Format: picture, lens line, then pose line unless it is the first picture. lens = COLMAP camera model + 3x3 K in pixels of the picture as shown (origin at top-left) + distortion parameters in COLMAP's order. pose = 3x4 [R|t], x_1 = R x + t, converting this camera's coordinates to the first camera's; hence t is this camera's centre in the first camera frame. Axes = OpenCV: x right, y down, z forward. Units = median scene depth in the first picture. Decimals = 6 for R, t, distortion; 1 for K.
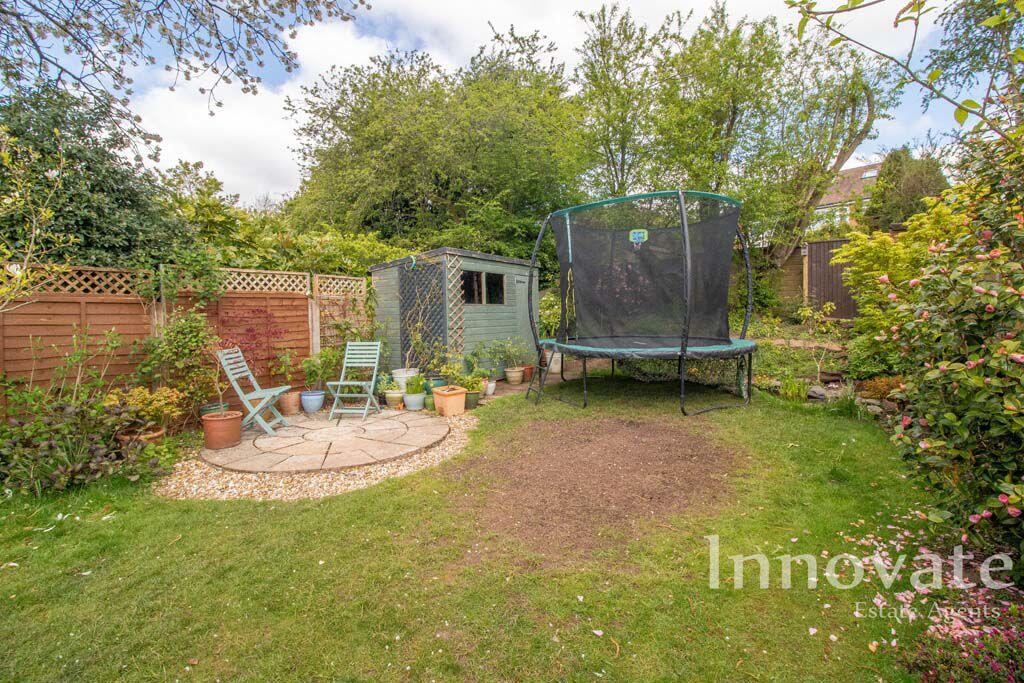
lens RADIAL K [[475.0, 0, 507.1], [0, 475.0, 334.8], [0, 0, 1]] dist [-0.011777, -0.003858]
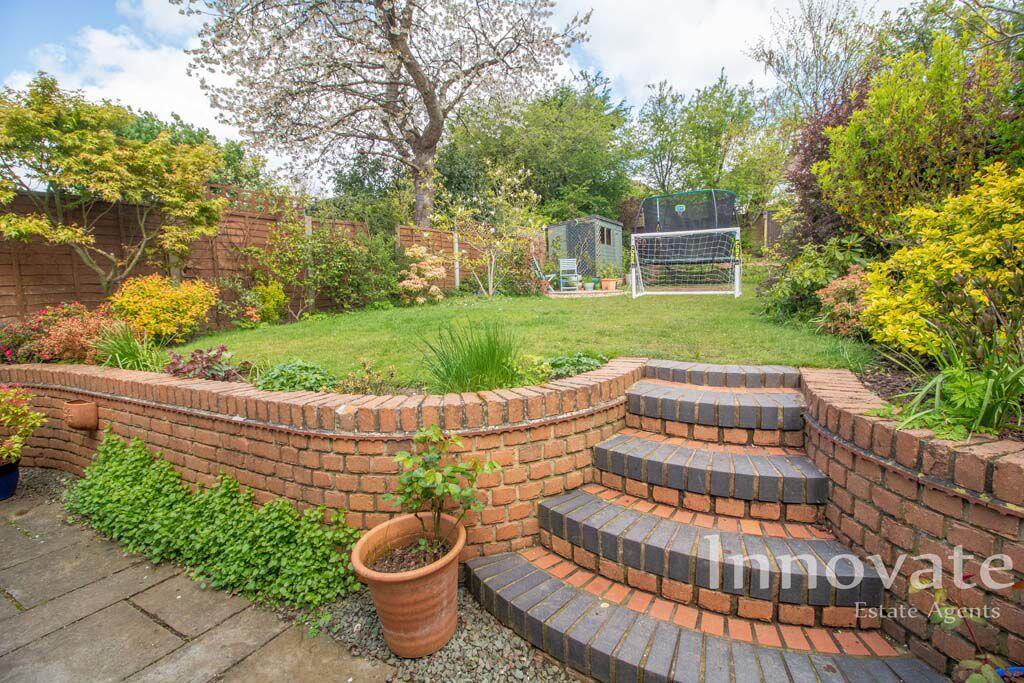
lens RADIAL K [[475.0, 0, 508.1], [0, 475.0, 336.6], [0, 0, 1]] dist [-0.011777, -0.003858]
pose [[0.997886, -0.023929, 0.060421, -0.520136], [0.019919, 0.997613, 0.066118, 0.159221], [-0.061859, -0.064775, 0.995981, -0.850478]]
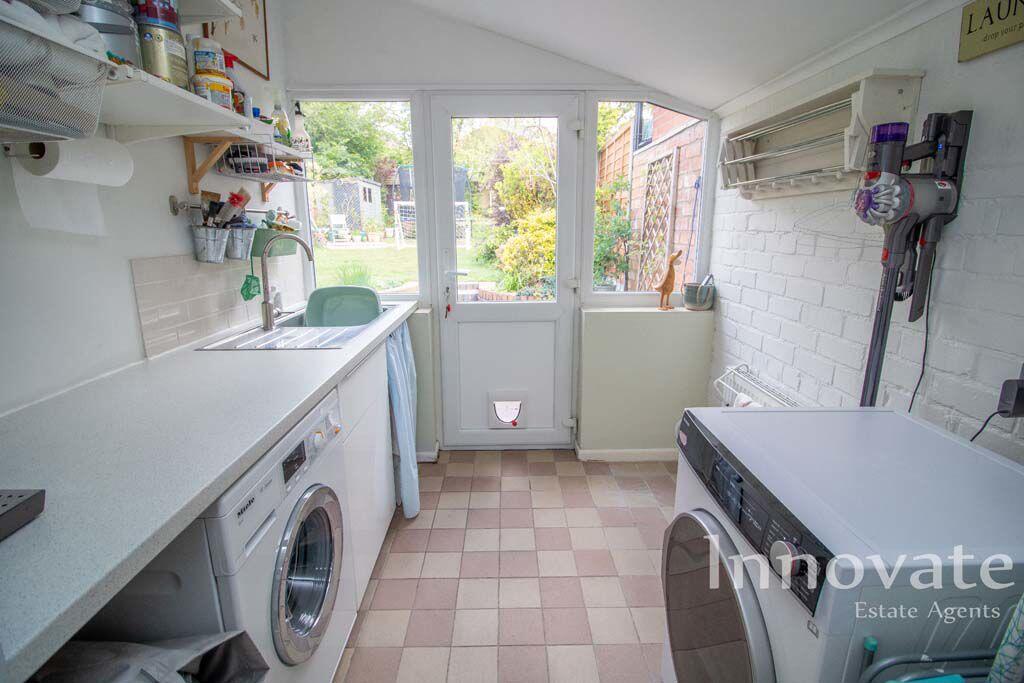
lens RADIAL K [[475.0, 0, 509.9], [0, 475.0, 335.4], [0, 0, 1]] dist [-0.011777, -0.003858]
pose [[0.838595, -0.107563, 0.534030, -0.691399], [0.012522, 0.983860, 0.178504, 0.150825], [-0.544611, -0.143006, 0.826407, -1.224562]]
